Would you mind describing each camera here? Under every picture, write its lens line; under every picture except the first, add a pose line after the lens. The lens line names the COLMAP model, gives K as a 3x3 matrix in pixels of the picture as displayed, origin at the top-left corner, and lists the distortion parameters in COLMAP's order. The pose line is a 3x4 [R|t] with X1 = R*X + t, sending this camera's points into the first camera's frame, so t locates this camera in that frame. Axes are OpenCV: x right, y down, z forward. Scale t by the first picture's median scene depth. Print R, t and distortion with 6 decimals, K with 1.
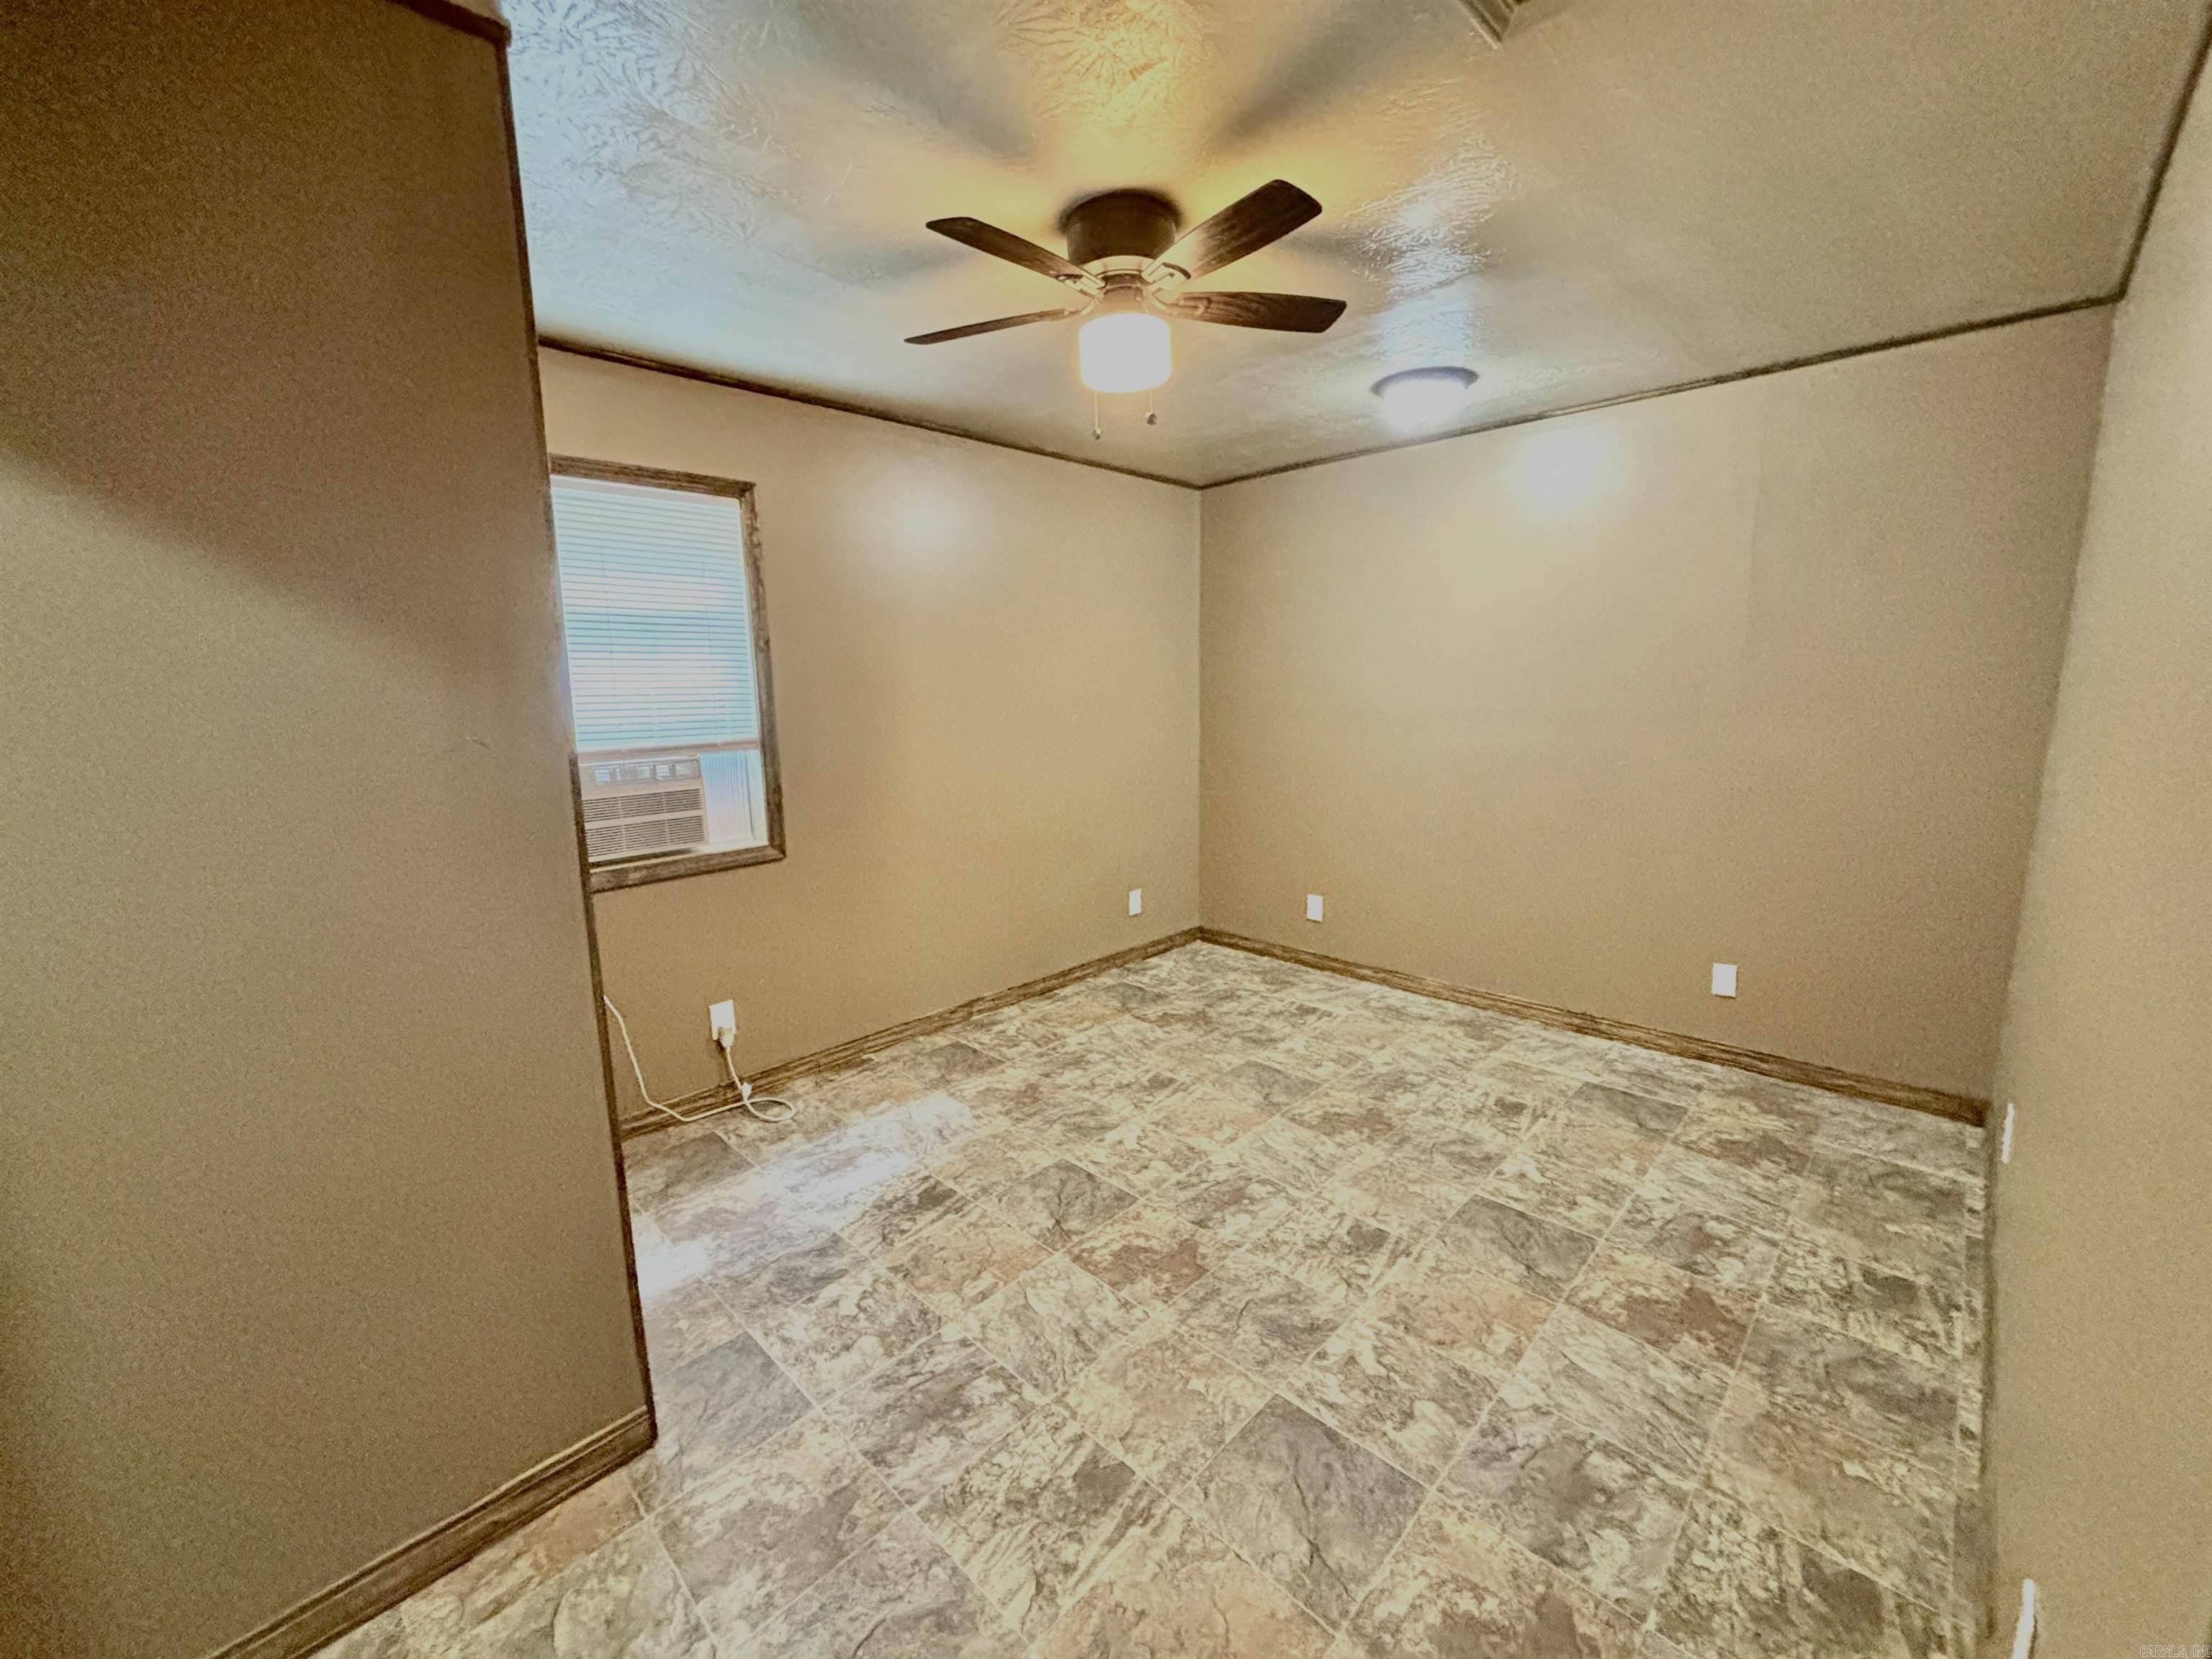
lens RADIAL K [[893.2, 0, 1098.4], [0, 893.2, 825.5], [0, 0, 1]] dist [-0.000870, 0.006717]
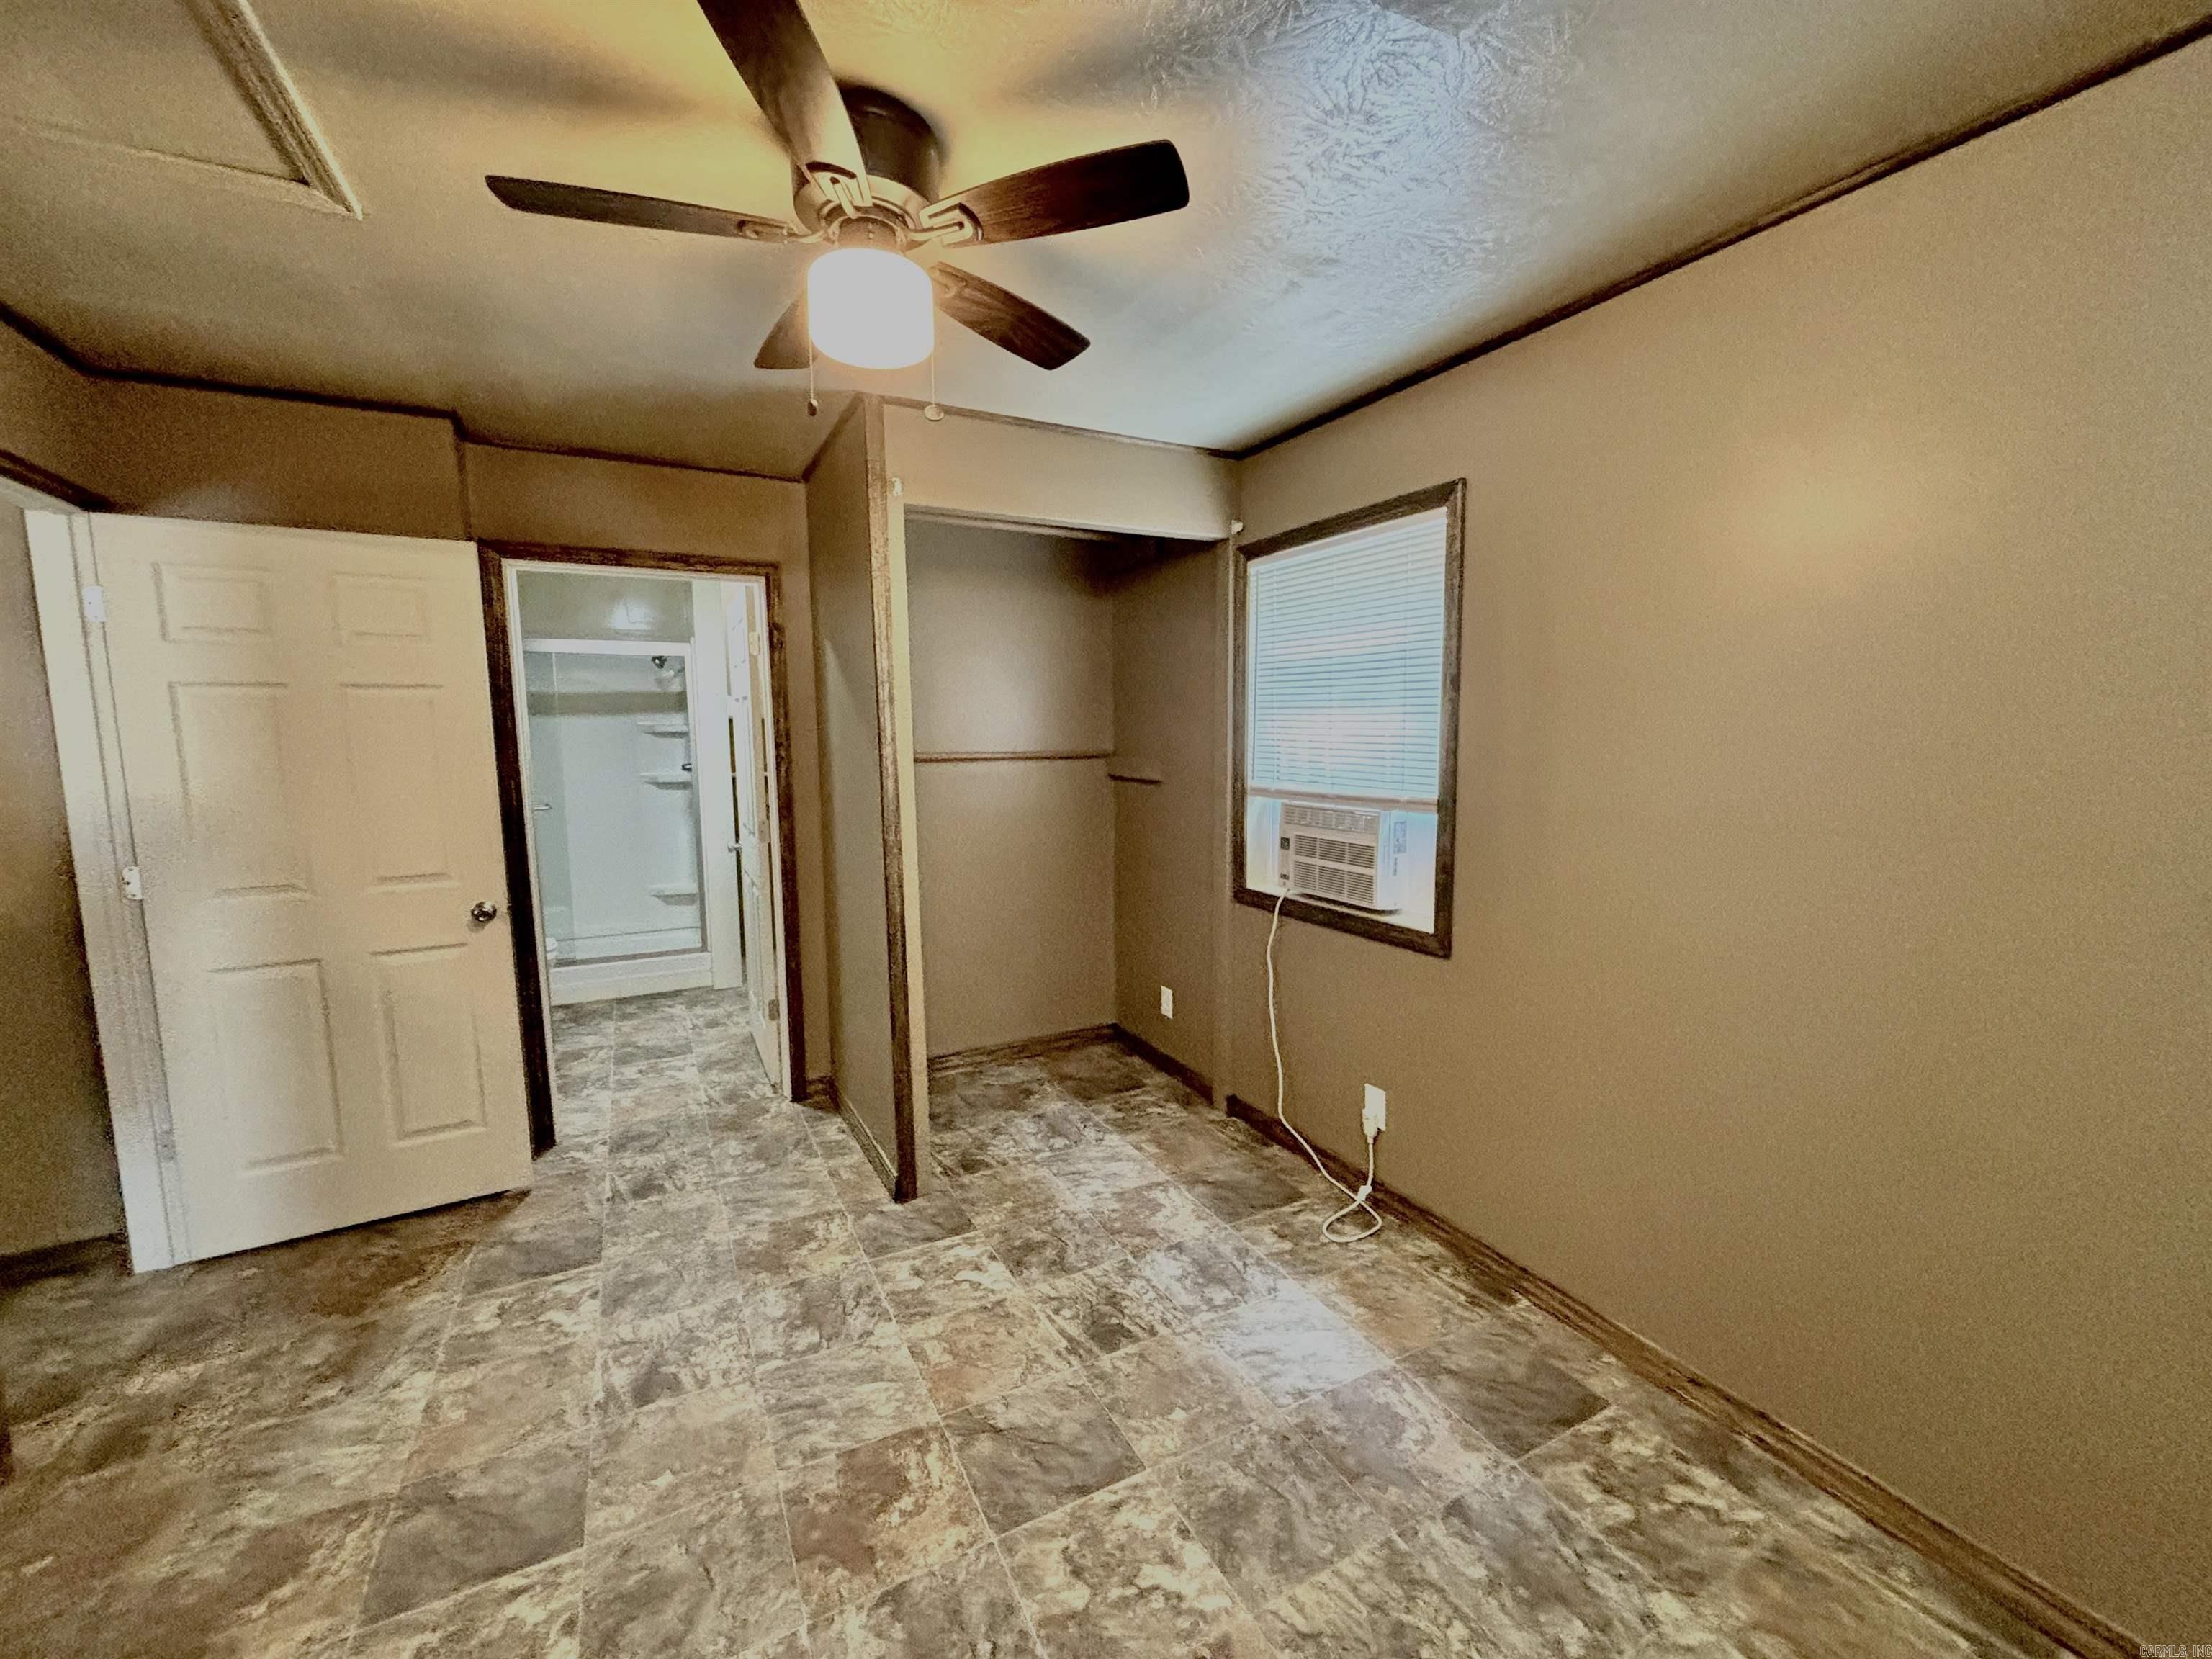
lens RADIAL K [[893.2, 0, 1098.4], [0, 893.2, 825.5], [0, 0, 1]] dist [-0.000870, 0.006717]
pose [[-0.303829, 0.129933, -0.943825, 0.492333], [-0.138824, 0.974045, 0.178783, -0.185803], [0.942558, 0.185345, -0.277905, 0.988941]]
